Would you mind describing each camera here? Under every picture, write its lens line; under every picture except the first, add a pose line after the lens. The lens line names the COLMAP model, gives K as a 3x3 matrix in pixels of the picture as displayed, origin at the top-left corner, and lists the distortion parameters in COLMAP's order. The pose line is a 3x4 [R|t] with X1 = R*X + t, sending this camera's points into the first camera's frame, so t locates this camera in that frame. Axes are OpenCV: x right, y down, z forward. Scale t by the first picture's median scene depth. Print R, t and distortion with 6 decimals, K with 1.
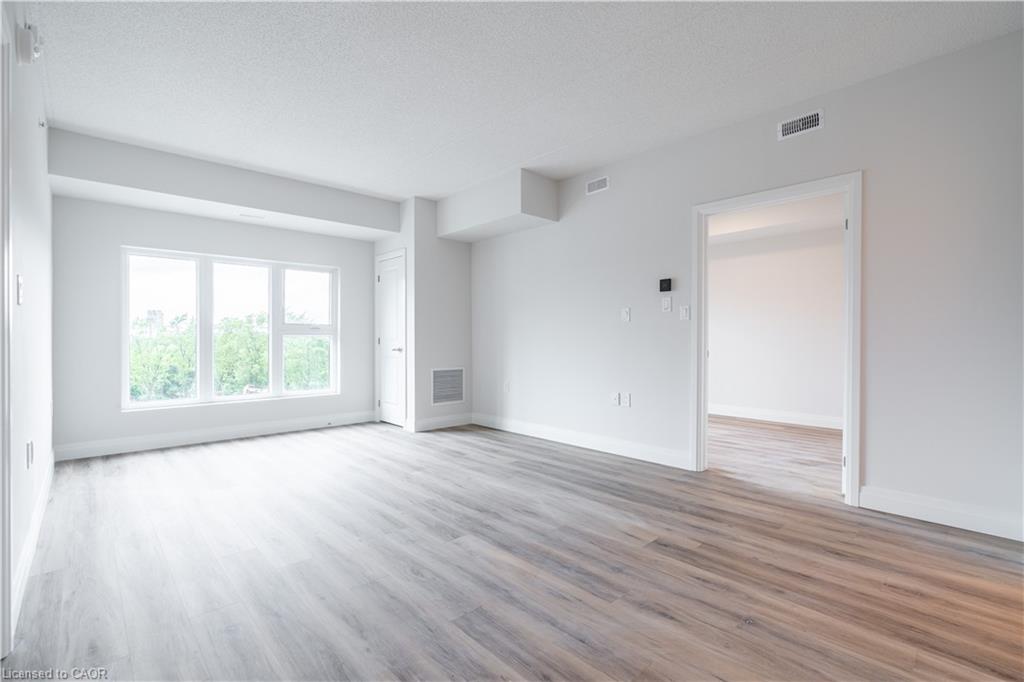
lens RADIAL K [[456.7, 0, 512.0], [0, 456.7, 341.0], [0, 0, 1]] dist [0.000181, 0.000710]
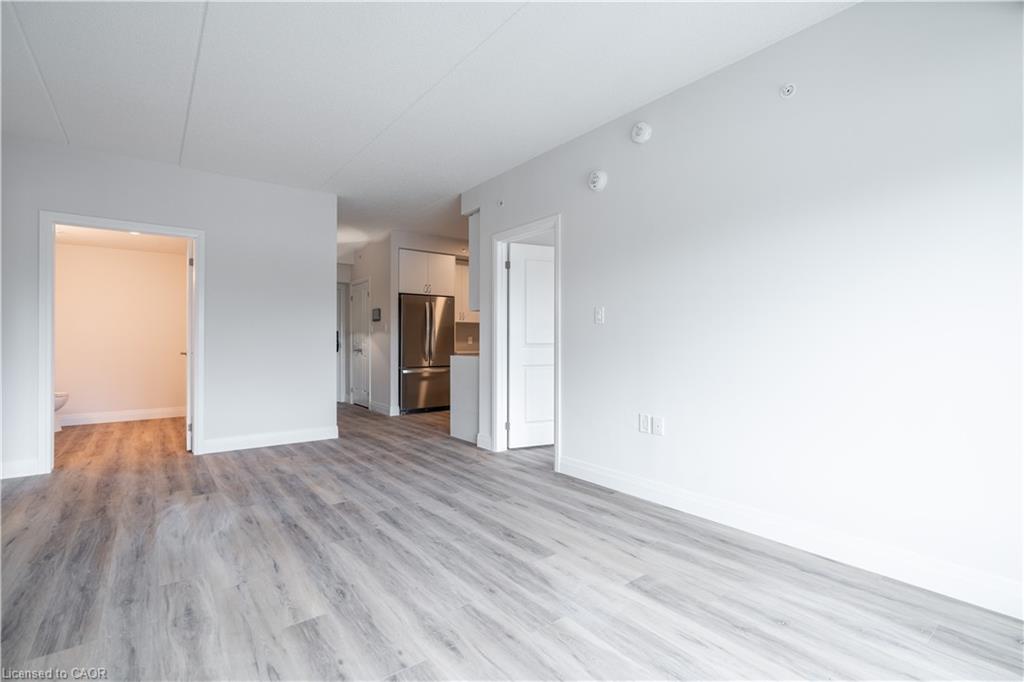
lens RADIAL K [[456.7, 0, 512.0], [0, 456.7, 341.0], [0, 0, 1]] dist [0.000181, 0.000710]
pose [[-0.996126, 0.002471, 0.087908, -0.642218], [0.002766, 0.999991, 0.003229, -0.009996], [-0.087899, 0.003460, -0.996123, 2.037328]]
